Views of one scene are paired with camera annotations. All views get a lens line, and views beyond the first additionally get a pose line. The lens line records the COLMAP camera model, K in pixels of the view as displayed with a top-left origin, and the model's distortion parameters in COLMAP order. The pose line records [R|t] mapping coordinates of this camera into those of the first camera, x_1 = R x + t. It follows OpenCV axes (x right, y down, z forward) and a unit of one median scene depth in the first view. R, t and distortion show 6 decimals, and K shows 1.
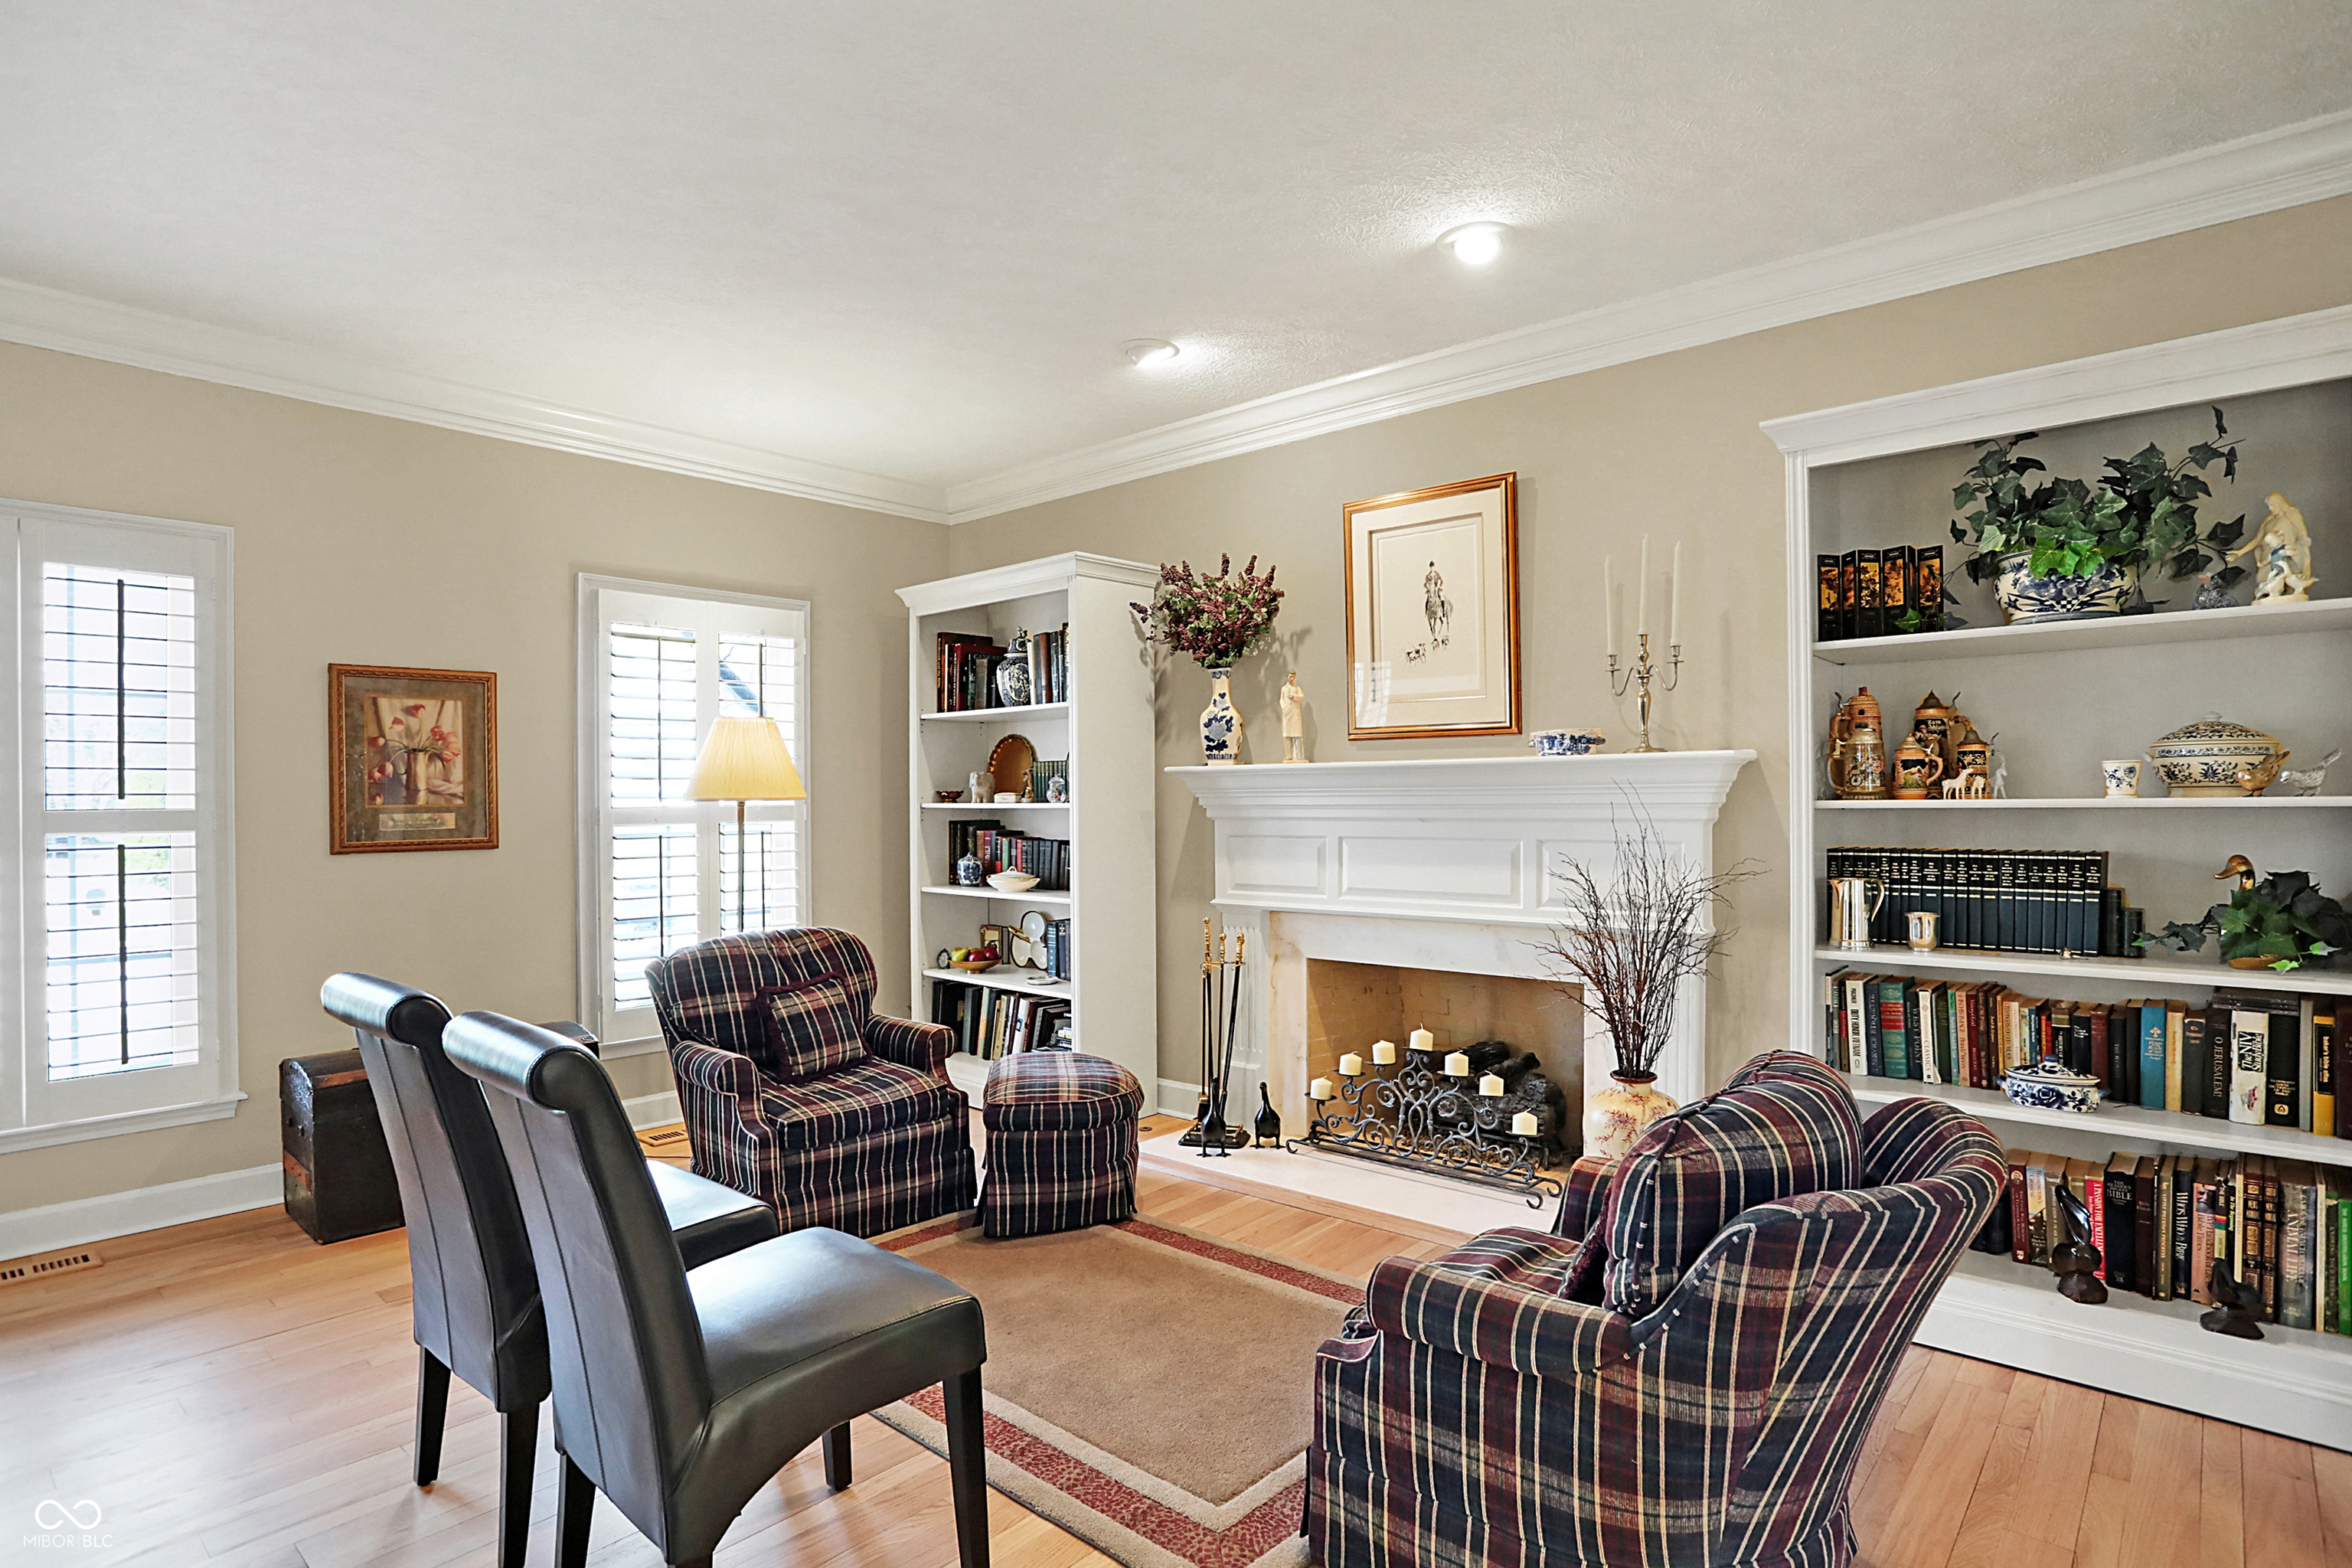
lens RADIAL K [[1214.6, 0, 1167.8], [0, 1214.6, 795.9], [0, 0, 1]] dist [-0.074415, 0.035558]
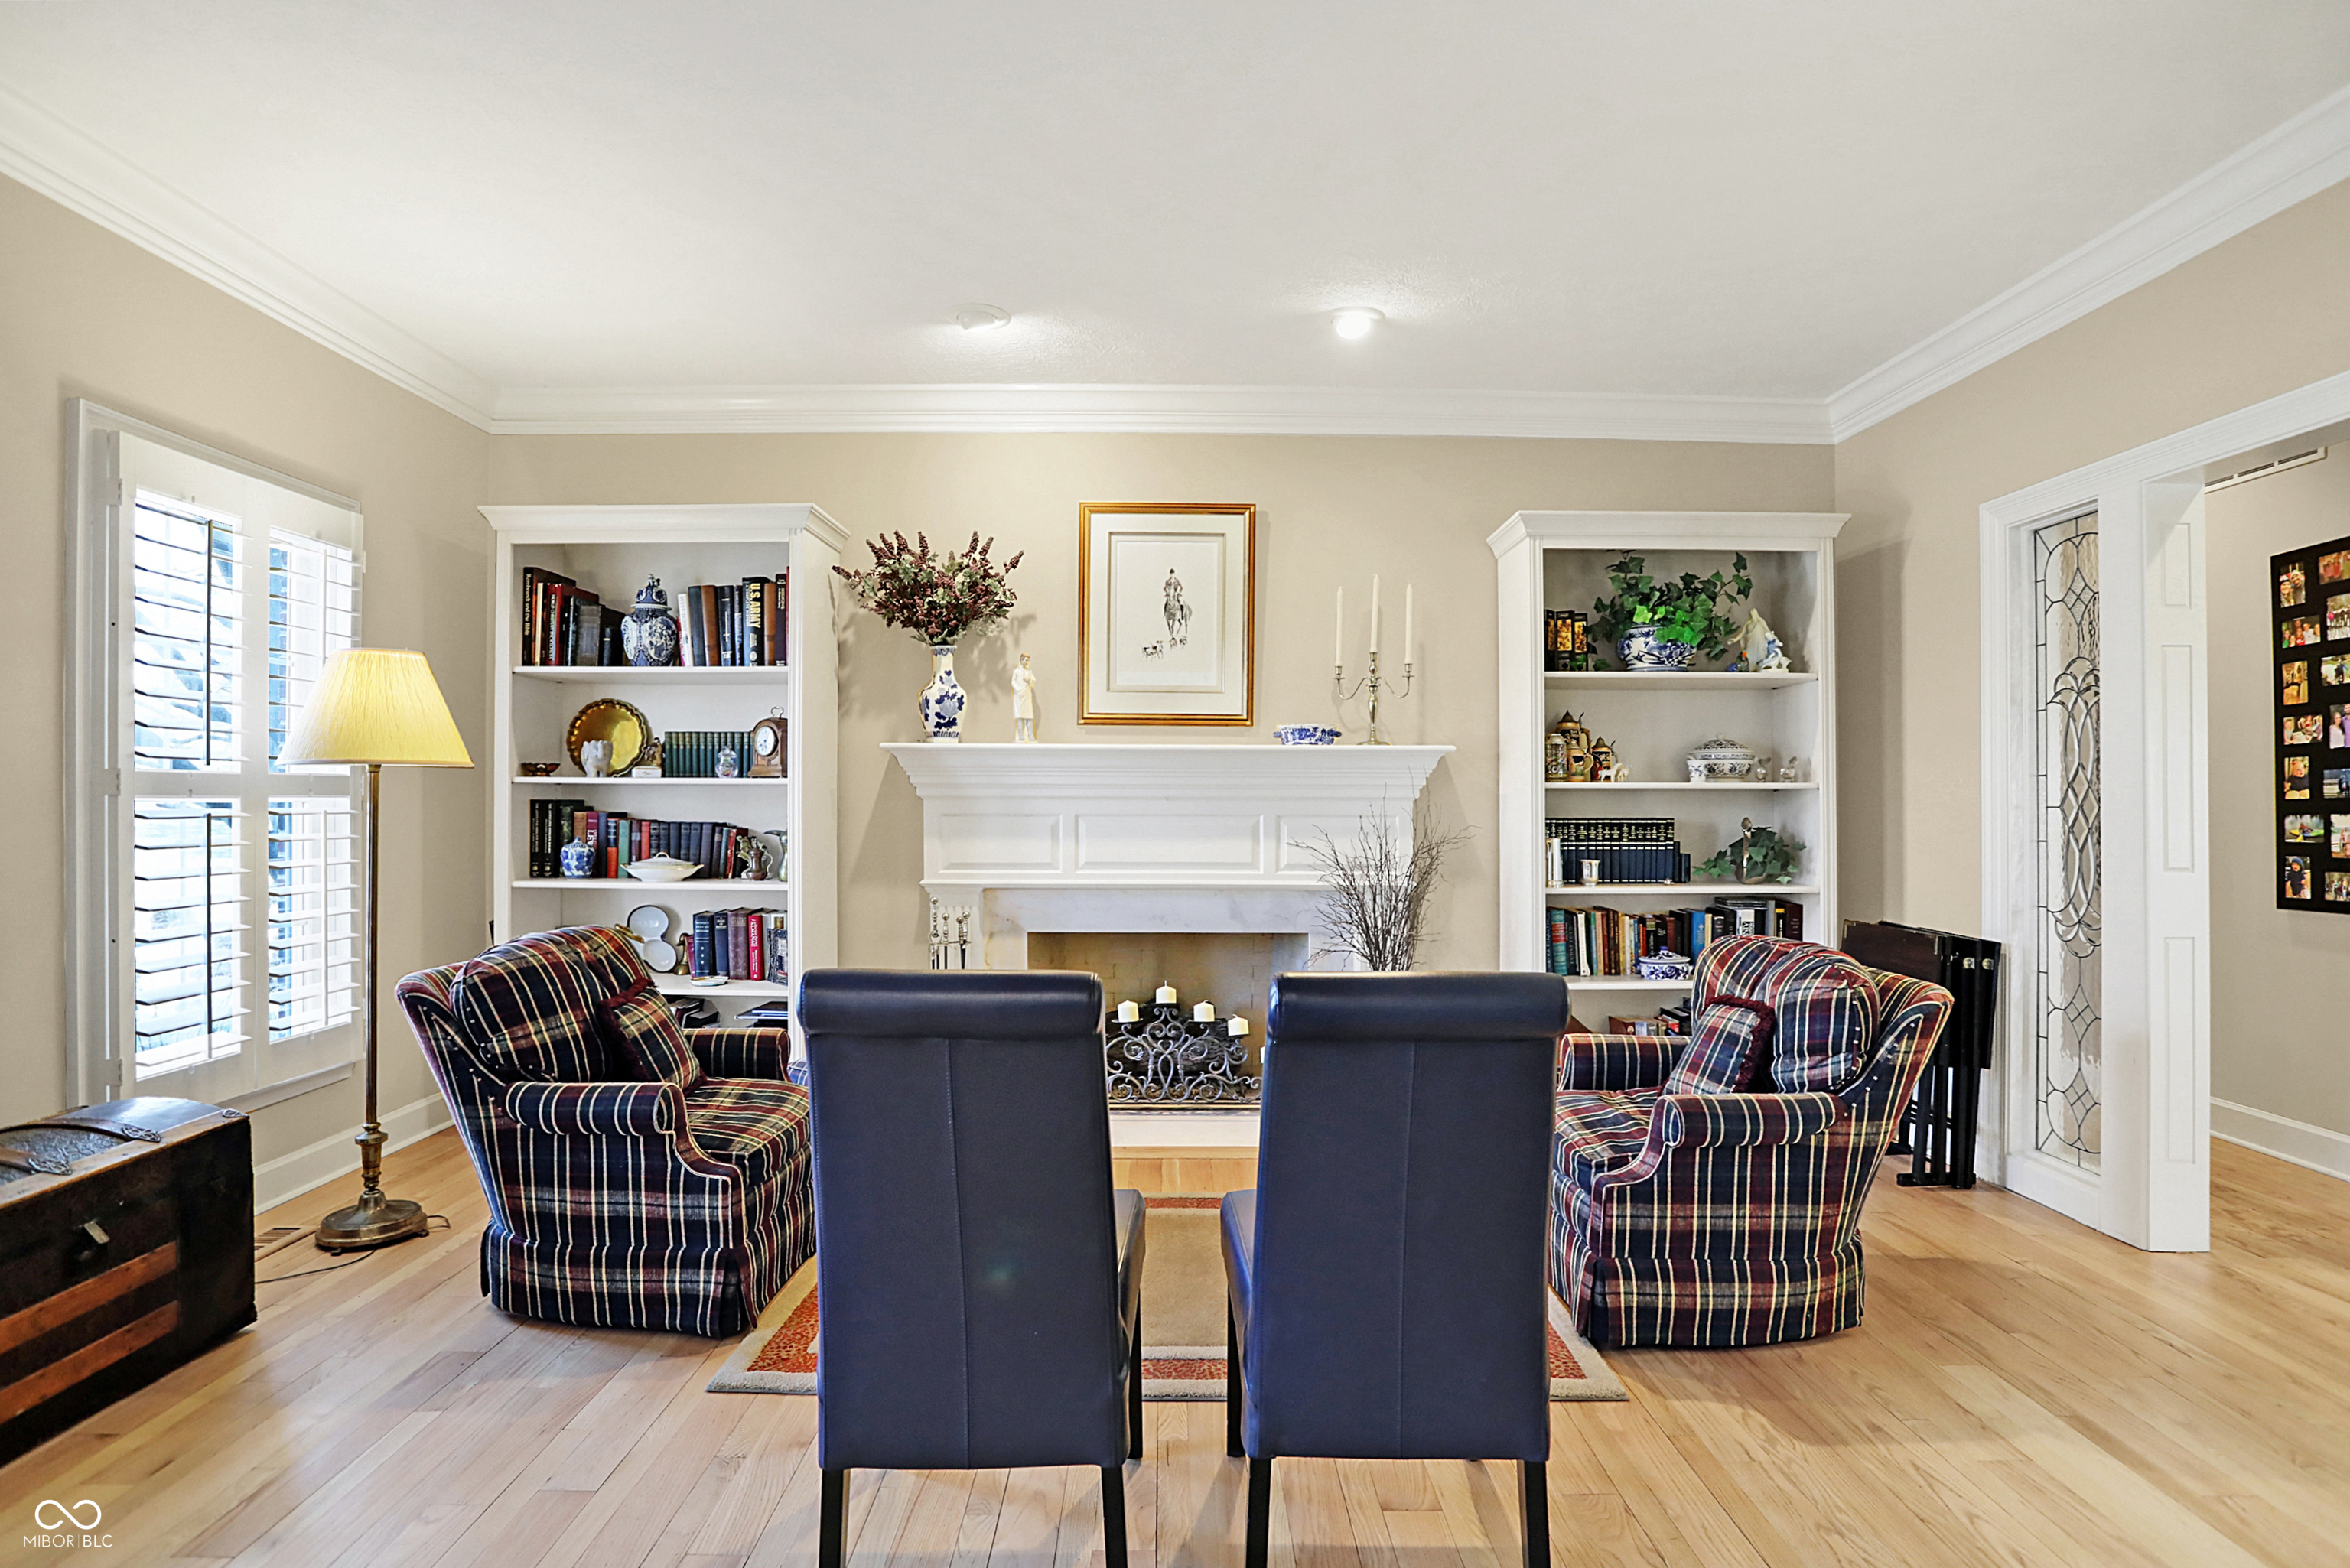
lens RADIAL K [[1213.5, 0, 1166.8], [0, 1213.5, 795.8], [0, 0, 1]] dist [-0.074415, 0.035558]
pose [[0.743045, 0.013019, 0.669115, -0.545577], [-0.011608, 0.999911, -0.006566, 0.024909], [-0.669141, -0.002888, 0.743130, 0.167894]]
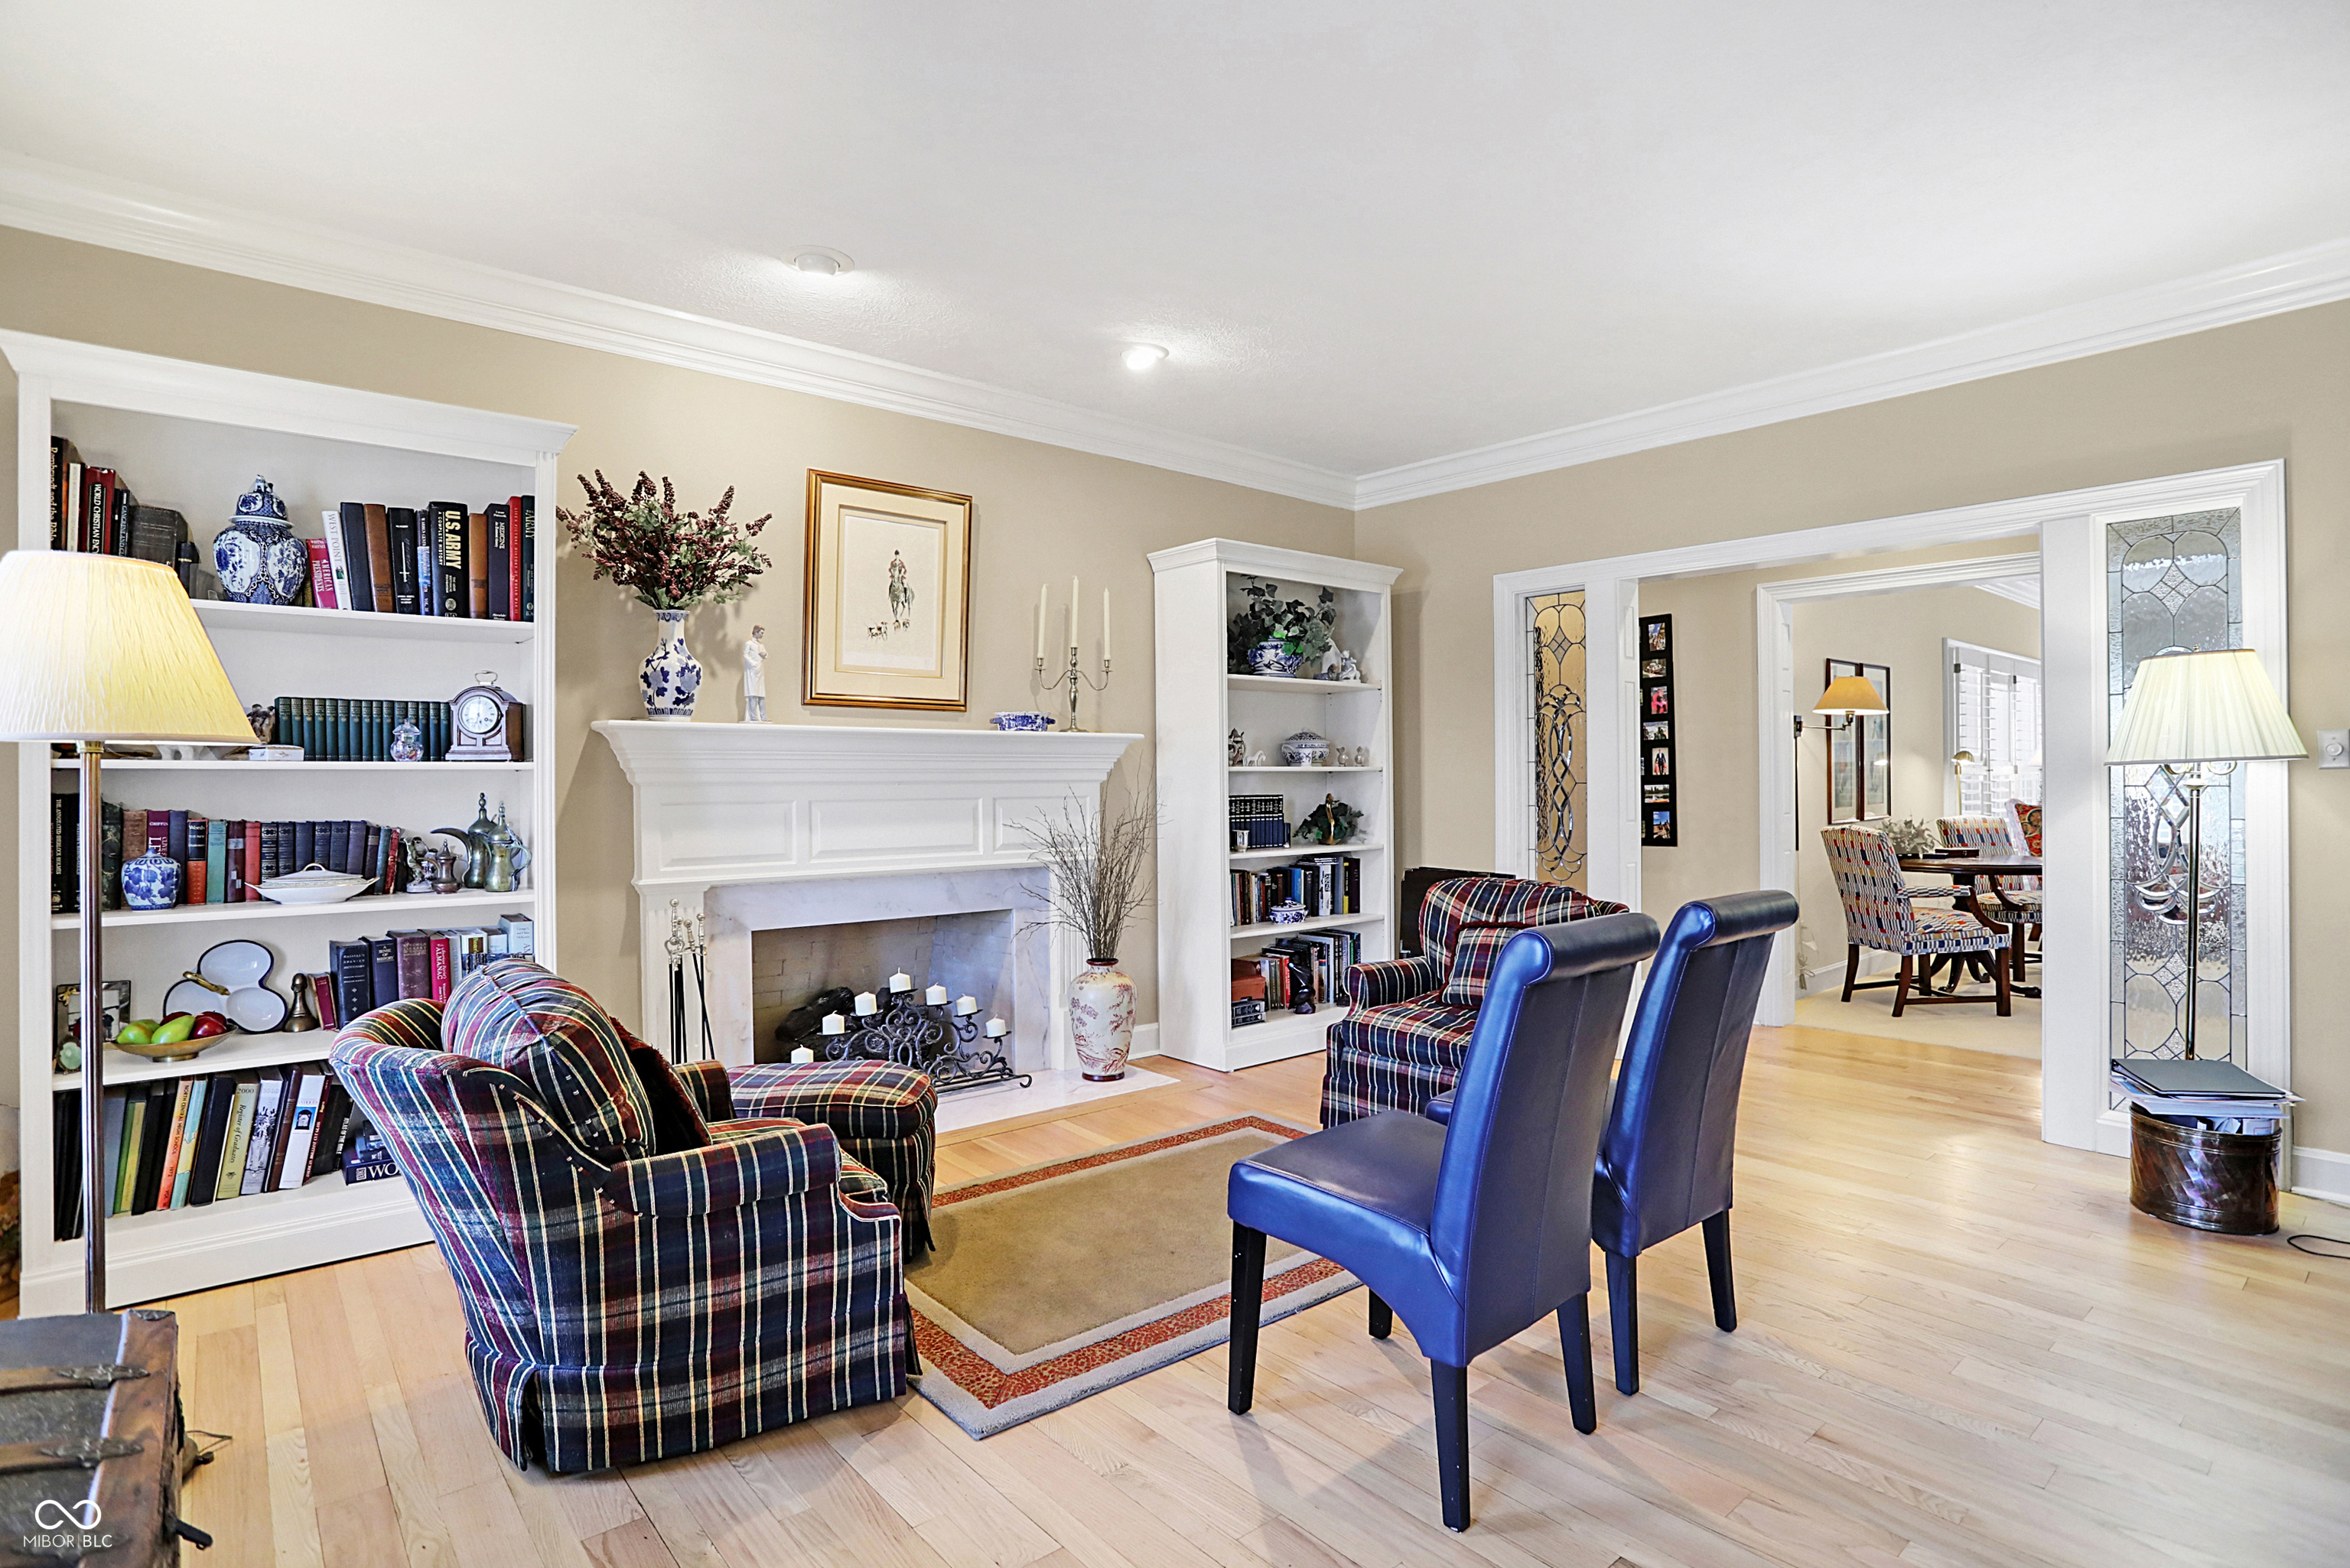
lens RADIAL K [[1205.4, 0, 1175.7], [0, 1205.4, 768.5], [0, 0, 1]] dist [-0.062487, 0.035071]
pose [[0.132457, 0.014923, 0.991076, -0.850359], [0.000004, 0.999887, -0.015056, 0.023375], [-0.991189, 0.001998, 0.132442, 0.610080]]
